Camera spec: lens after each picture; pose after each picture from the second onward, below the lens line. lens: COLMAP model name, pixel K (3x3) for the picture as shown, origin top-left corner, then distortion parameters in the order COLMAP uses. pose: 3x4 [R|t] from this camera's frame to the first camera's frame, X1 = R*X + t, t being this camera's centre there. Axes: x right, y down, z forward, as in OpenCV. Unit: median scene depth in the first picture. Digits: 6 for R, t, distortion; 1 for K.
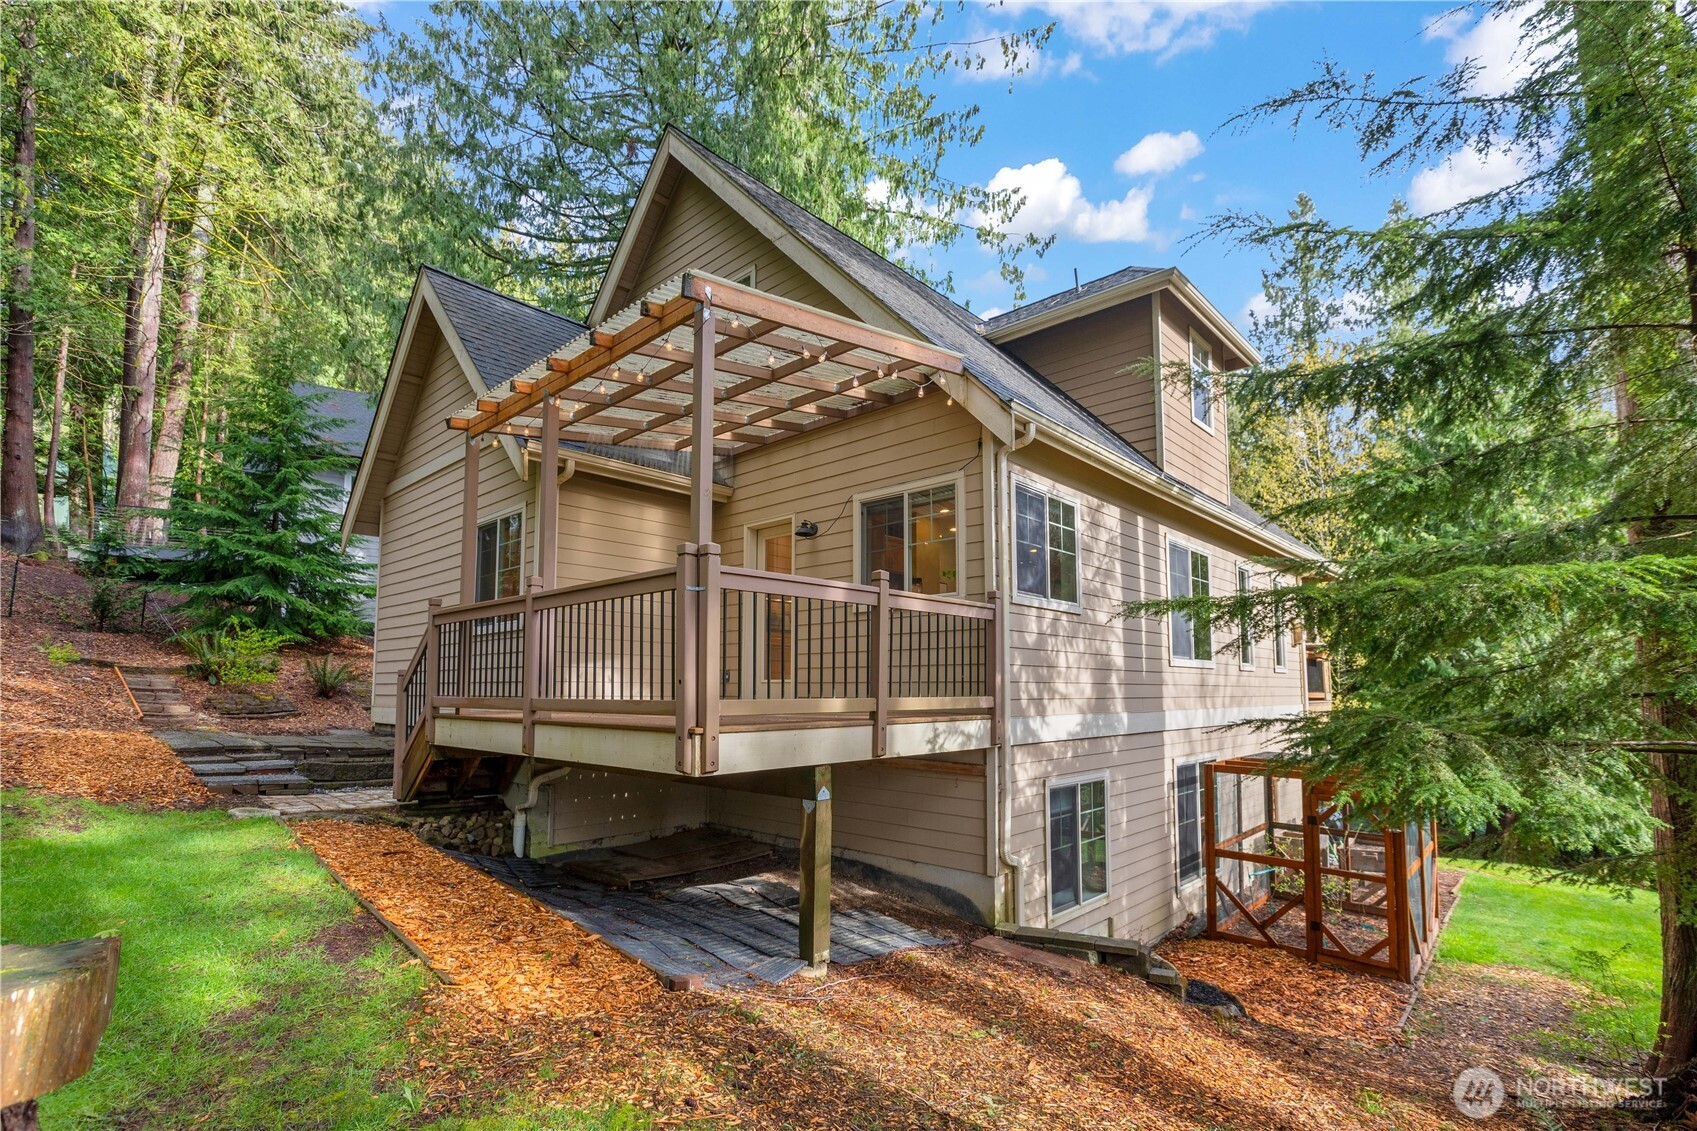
lens RADIAL K [[771.0, 0, 853.6], [0, 771.0, 595.3], [0, 0, 1]] dist [-0.001607, -0.000254]
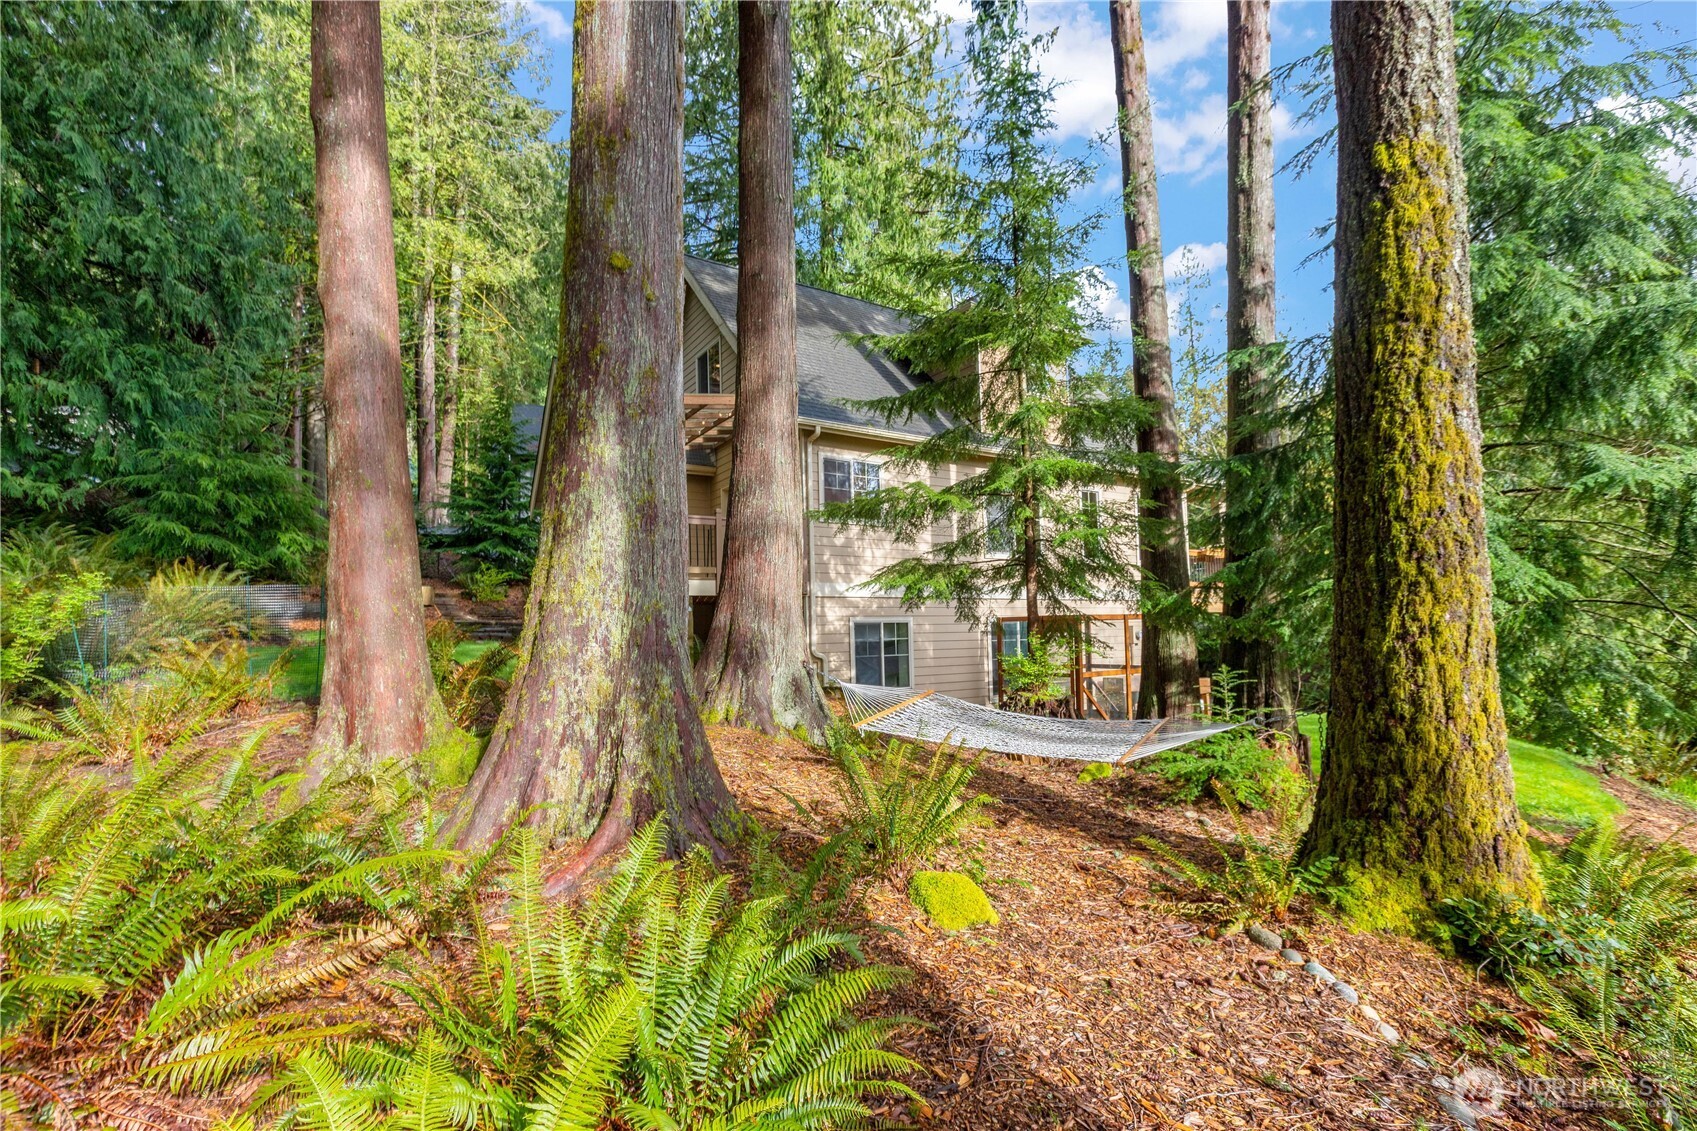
lens RADIAL K [[766.8, 0, 848.5], [0, 766.8, 565.5], [0, 0, 1]] dist [-0.002445, -0.000416]
pose [[0.965833, -0.050493, -0.254200, 0.183543], [0.057799, 0.998100, 0.021346, 0.019755], [0.252639, -0.035309, 0.966916, -0.194543]]
